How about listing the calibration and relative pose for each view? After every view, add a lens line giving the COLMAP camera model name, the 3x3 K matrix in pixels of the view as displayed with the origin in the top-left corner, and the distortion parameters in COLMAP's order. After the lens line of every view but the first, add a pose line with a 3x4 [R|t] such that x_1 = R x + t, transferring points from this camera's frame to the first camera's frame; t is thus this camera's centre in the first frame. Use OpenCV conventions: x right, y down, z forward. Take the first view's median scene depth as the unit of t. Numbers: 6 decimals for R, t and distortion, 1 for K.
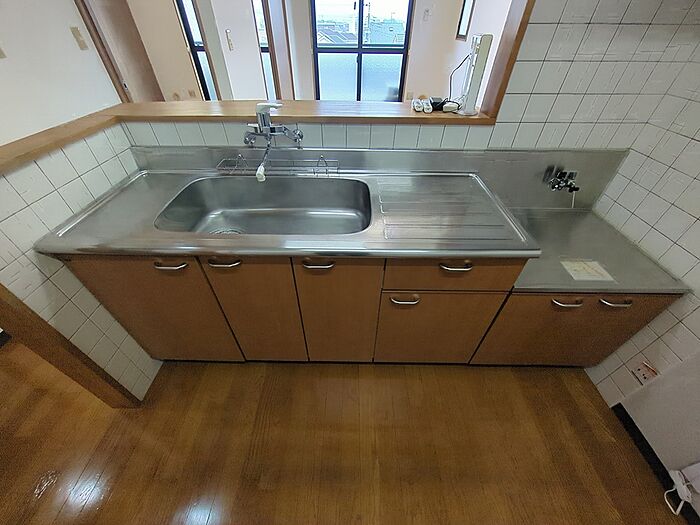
lens RADIAL K [[276.4, 0, 349.0], [0, 276.4, 261.7], [0, 0, 1]] dist [-0.000706, 0.000757]
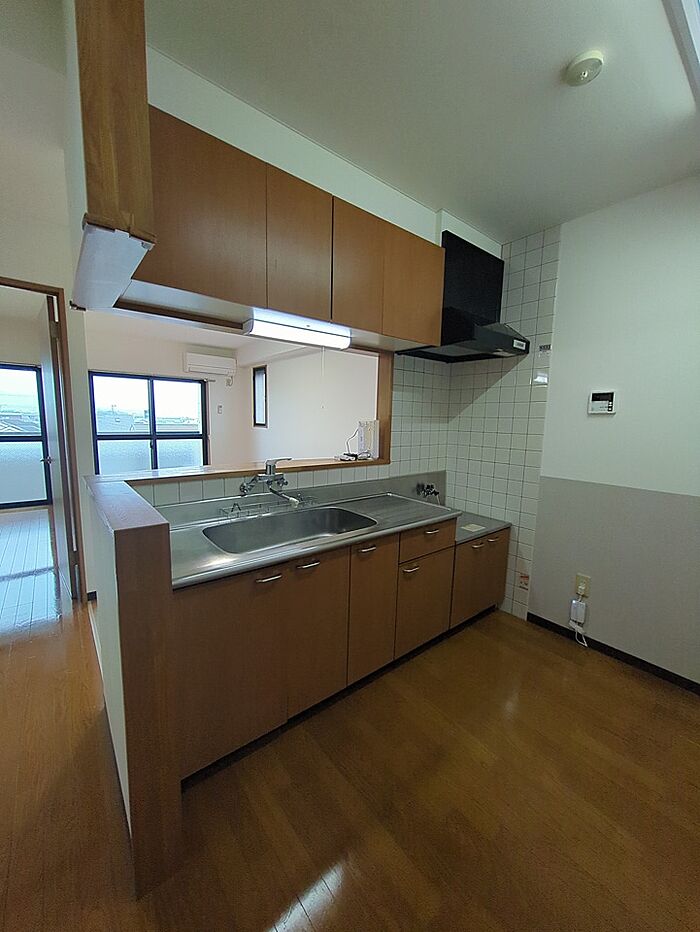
lens RADIAL K [[368.0, 0, 350.0], [0, 368.0, 467.3], [0, 0, 1]] dist [-0.000706, 0.000757]
pose [[0.773226, -0.073162, 0.629896, -0.906863], [0.404076, 0.822388, -0.400502, 0.266002], [-0.488717, 0.564204, 0.665455, -0.276198]]
